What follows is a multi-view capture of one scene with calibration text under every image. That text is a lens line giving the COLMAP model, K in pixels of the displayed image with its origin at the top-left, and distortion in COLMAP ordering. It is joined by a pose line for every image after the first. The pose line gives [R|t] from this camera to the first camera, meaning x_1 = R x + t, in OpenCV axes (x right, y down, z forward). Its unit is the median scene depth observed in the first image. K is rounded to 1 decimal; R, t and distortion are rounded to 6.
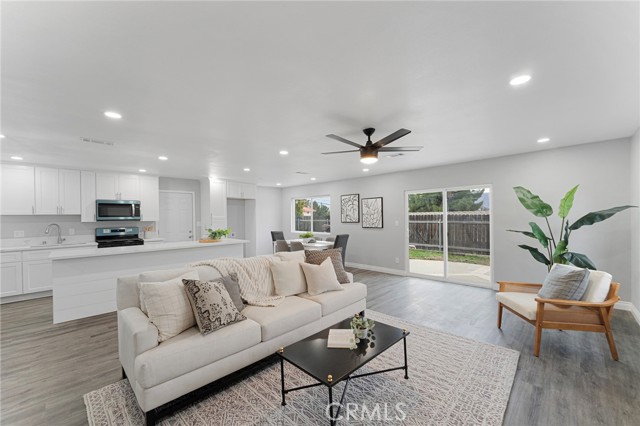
lens RADIAL K [[256.7, 0, 321.2], [0, 256.7, 218.8], [0, 0, 1]] dist [-0.003496, -0.000035]
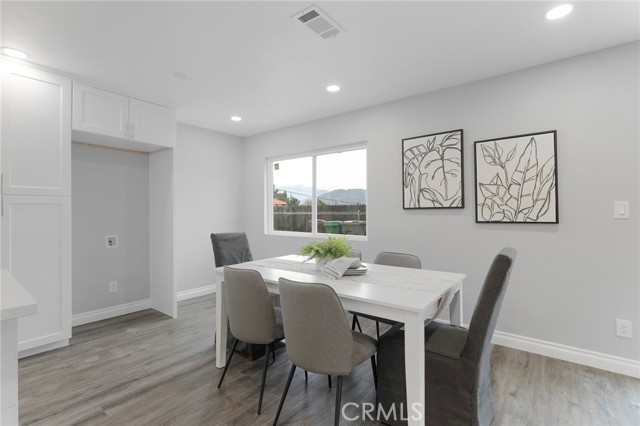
lens RADIAL K [[298.4, 0, 324.1], [0, 298.4, 208.6], [0, 0, 1]] dist [0.002234, -0.000537]
pose [[0.993326, 0.005402, 0.115212, -0.104449], [-0.003323, 0.999828, -0.018226, 0.025097], [-0.115291, 0.017721, 0.993174, 0.665929]]
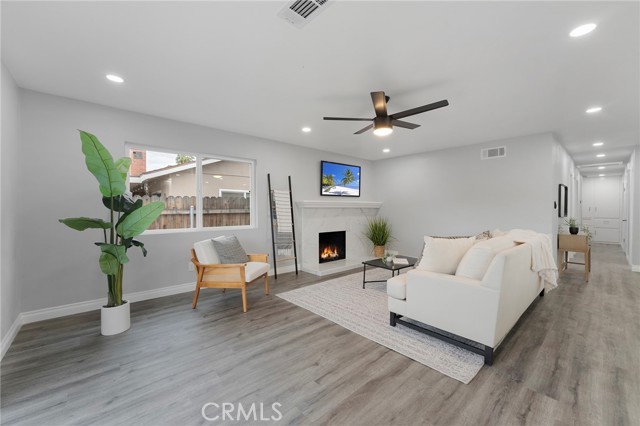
lens RADIAL K [[256.7, 0, 317.0], [0, 256.7, 212.2], [0, 0, 1]] dist [-0.003496, -0.000035]
pose [[-0.997493, 0.010208, 0.070025, 0.183458], [0.011432, 0.999788, 0.017098, 0.020378], [-0.069835, 0.017856, -0.997399, 0.969310]]
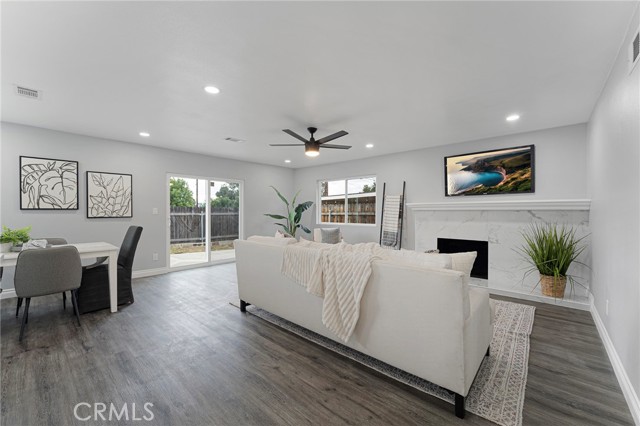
lens RADIAL K [[256.7, 0, 320.4], [0, 256.7, 212.2], [0, 0, 1]] dist [-0.003496, -0.000035]
pose [[-0.042597, 0.009864, 0.999044, -0.517646], [0.005381, 0.999939, -0.009643, 0.032030], [-0.999078, 0.004965, -0.042647, 0.506922]]
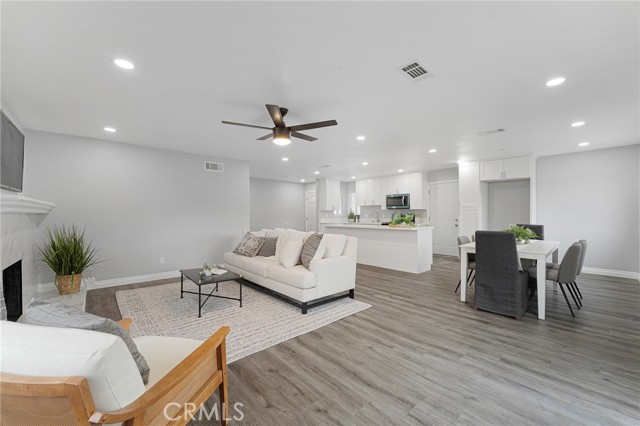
lens RADIAL K [[256.7, 0, 322.8], [0, 256.7, 216.5], [0, 0, 1]] dist [-0.003496, -0.000035]
pose [[-0.055603, 0.022085, -0.998209, 0.579809], [-0.001401, 0.999753, 0.022197, 0.016697], [0.998452, 0.002633, -0.055559, 0.605181]]
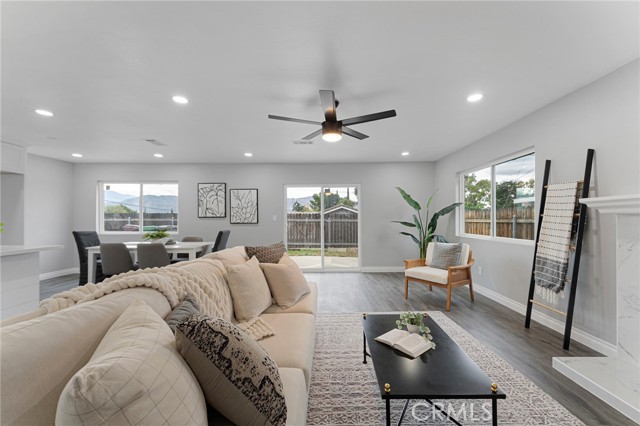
lens RADIAL K [[256.7, 0, 327.8], [0, 256.7, 217.8], [0, 0, 1]] dist [-0.003496, -0.000035]
pose [[0.714063, 0.009226, 0.700020, -0.216141], [-0.000543, 0.999920, -0.012625, 0.028458], [-0.700081, 0.008635, 0.714011, 0.194280]]
